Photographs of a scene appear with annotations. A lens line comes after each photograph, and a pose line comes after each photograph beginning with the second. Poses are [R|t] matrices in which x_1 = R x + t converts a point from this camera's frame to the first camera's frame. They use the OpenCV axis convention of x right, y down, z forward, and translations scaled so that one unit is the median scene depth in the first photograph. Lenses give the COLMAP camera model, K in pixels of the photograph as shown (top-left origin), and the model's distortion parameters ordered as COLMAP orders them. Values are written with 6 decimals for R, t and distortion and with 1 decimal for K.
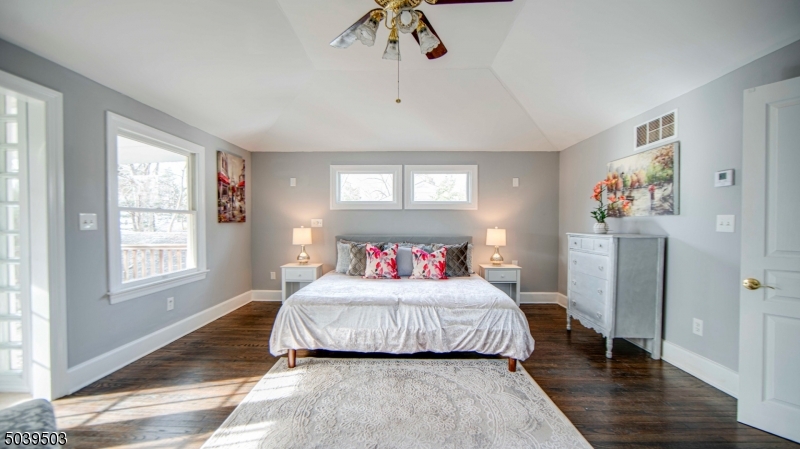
lens RADIAL K [[315.3, 0, 397.7], [0, 315.3, 228.2], [0, 0, 1]] dist [-0.009726, 0.000082]
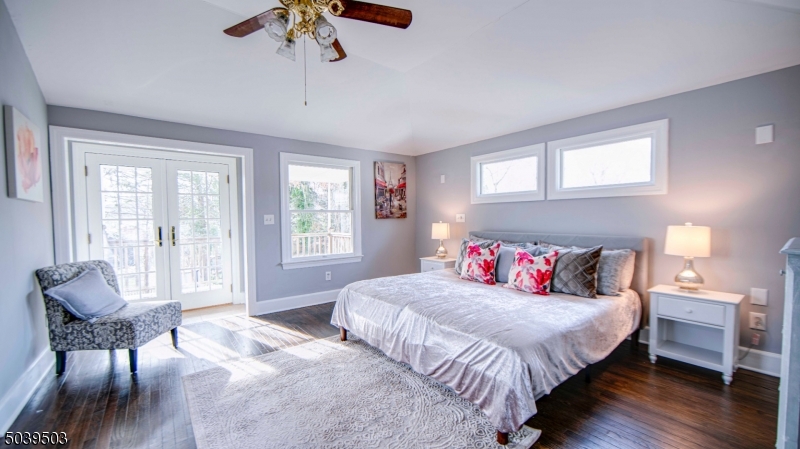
lens RADIAL K [[315.3, 0, 397.7], [0, 315.3, 228.2], [0, 0, 1]] dist [-0.009726, 0.000082]
pose [[0.632153, 0.017929, -0.774636, 0.495648], [-0.001456, 0.999758, 0.021951, -0.007708], [0.774842, -0.012748, 0.632026, 0.283073]]
